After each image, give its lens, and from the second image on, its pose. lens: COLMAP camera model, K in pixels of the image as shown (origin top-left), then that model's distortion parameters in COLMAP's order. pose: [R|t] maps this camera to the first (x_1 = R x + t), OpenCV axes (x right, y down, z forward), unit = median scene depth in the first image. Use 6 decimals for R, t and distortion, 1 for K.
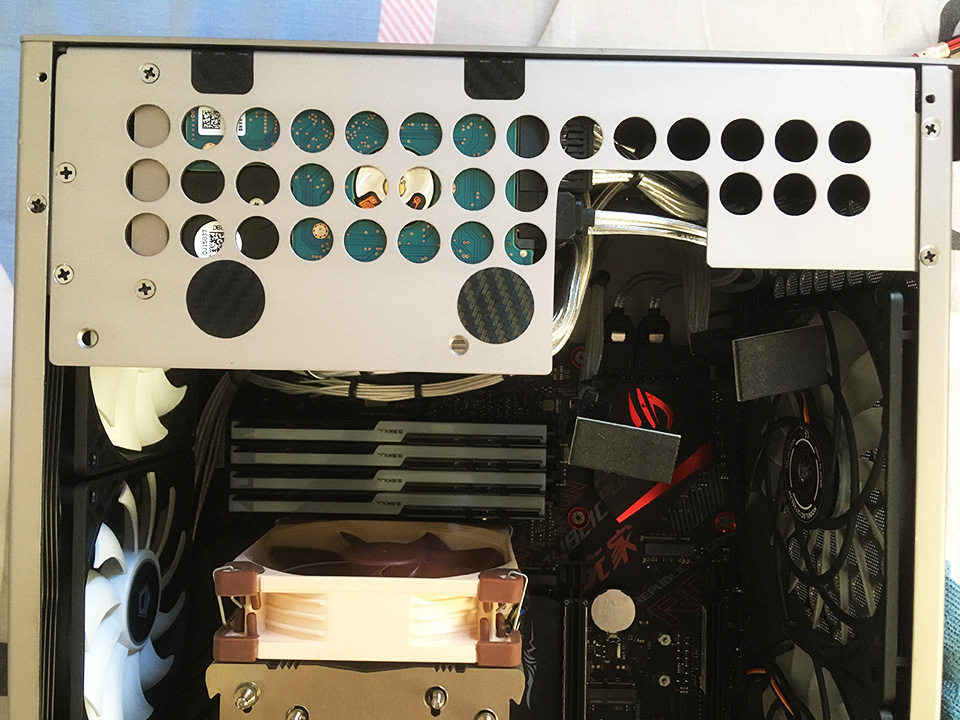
lens RADIAL K [[817.3, 0, 482.8], [0, 817.3, 371.7], [0, 0, 1]] dist [0.053013, -0.007734]
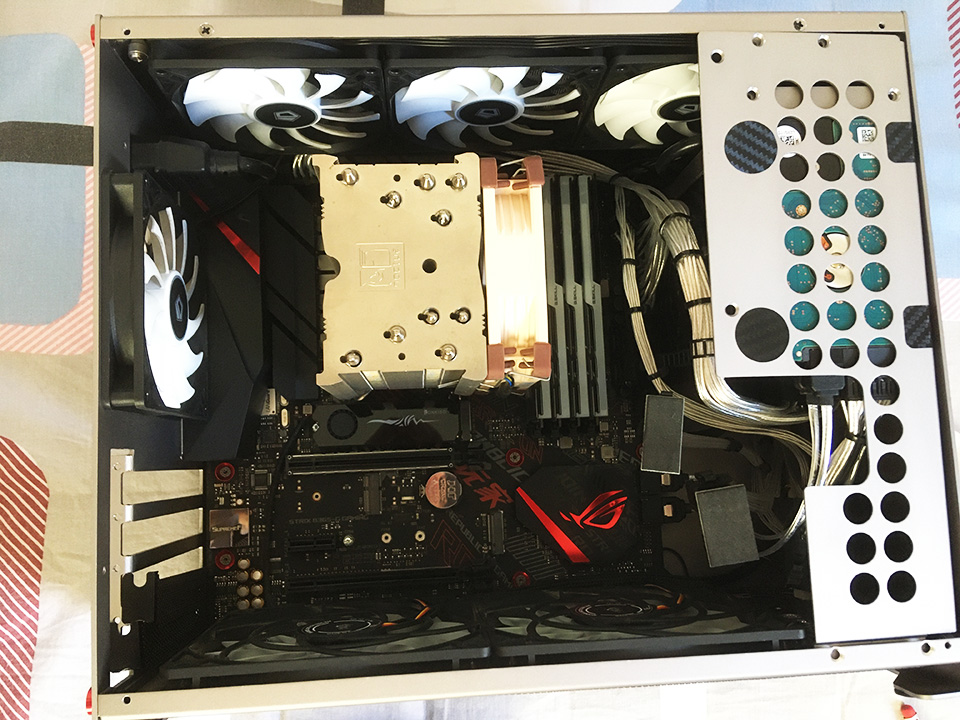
lens RADIAL K [[829.9, 0, 484.9], [0, 829.9, 377.6], [0, 0, 1]] dist [0.034248, -0.005325]
pose [[0.068291, 0.992511, -0.101278, 0.177464], [-0.995569, 0.061217, -0.071384, 0.444784], [-0.064649, 0.105705, 0.992294, -0.336888]]
